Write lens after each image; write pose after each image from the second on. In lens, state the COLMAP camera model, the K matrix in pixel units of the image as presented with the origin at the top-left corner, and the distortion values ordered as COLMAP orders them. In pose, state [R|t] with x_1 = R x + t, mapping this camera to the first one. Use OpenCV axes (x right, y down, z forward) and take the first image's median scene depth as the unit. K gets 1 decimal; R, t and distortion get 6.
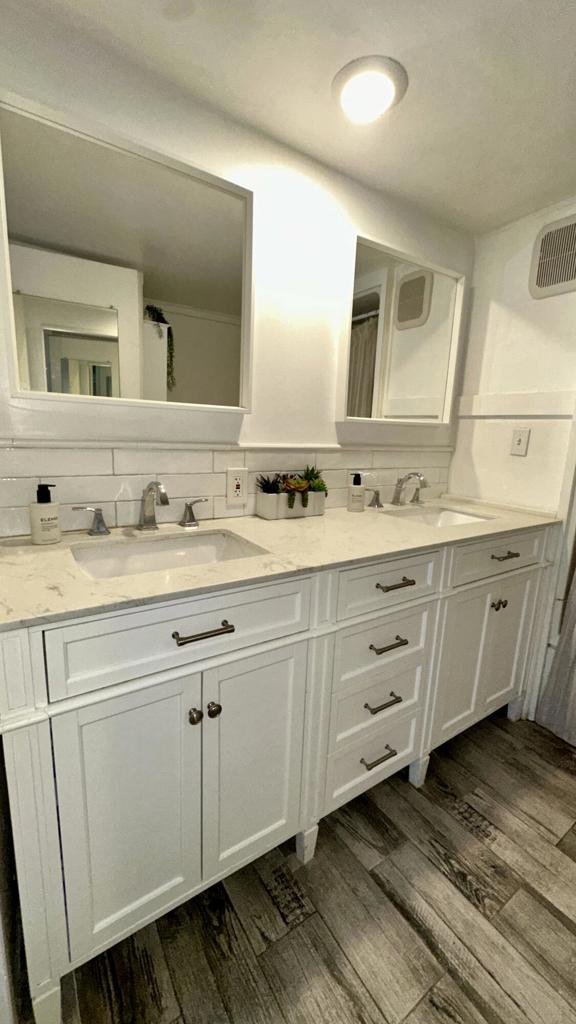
lens RADIAL K [[408.6, 0, 289.3], [0, 408.6, 510.7], [0, 0, 1]] dist [-0.004115, 0.001568]
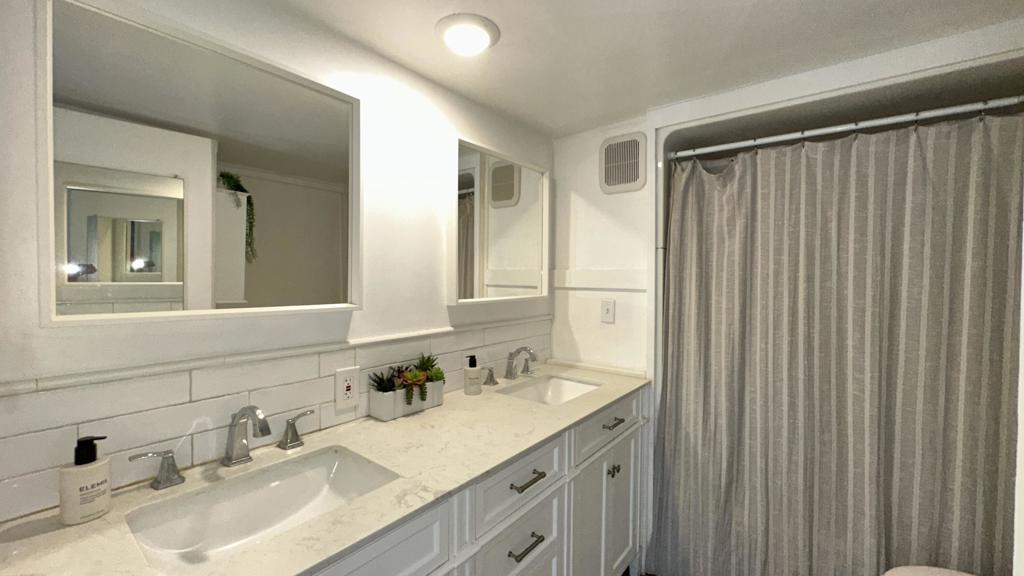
lens RADIAL K [[408.6, 0, 513.0], [0, 408.6, 286.0], [0, 0, 1]] dist [-0.004115, 0.001568]
pose [[0.947693, -0.038040, 0.316908, -0.057701], [0.089320, 0.984811, -0.148895, -0.114430], [-0.306430, 0.169413, 0.936696, -0.000339]]
